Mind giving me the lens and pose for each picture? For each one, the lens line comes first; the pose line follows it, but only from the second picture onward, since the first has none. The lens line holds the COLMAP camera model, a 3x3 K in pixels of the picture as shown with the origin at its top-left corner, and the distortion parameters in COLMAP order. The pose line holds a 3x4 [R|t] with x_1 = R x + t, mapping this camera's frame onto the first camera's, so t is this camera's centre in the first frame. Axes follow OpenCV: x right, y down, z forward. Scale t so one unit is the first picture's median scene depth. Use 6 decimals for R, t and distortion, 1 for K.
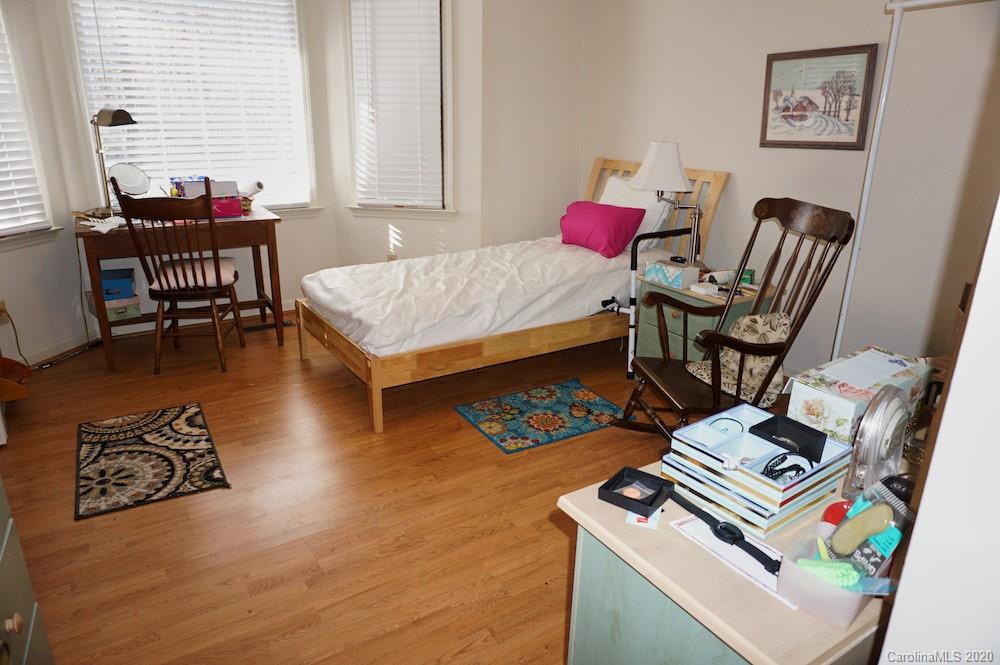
lens RADIAL K [[659.8, 0, 498.0], [0, 659.8, 330.5], [0, 0, 1]] dist [-0.002857, -0.000315]
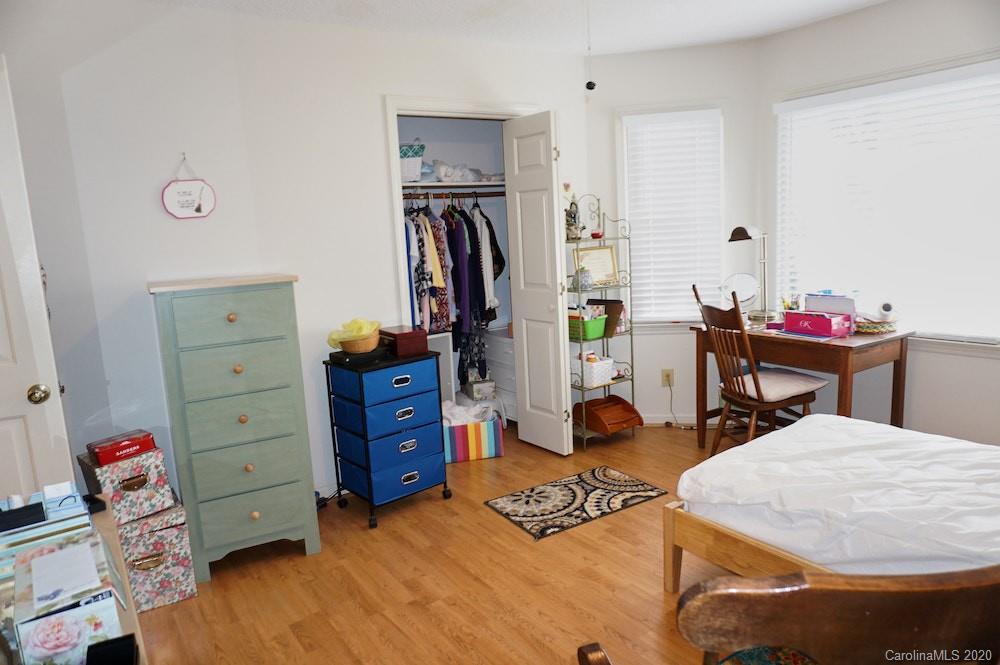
lens RADIAL K [[666.0, 0, 498.6], [0, 666.0, 335.3], [0, 0, 1]] dist [-0.049147, 0.034280]
pose [[0.012908, 0.148704, -0.988798, 0.692331], [-0.257088, 0.956130, 0.140435, -0.259348], [0.966302, 0.252395, 0.050571, 0.717432]]
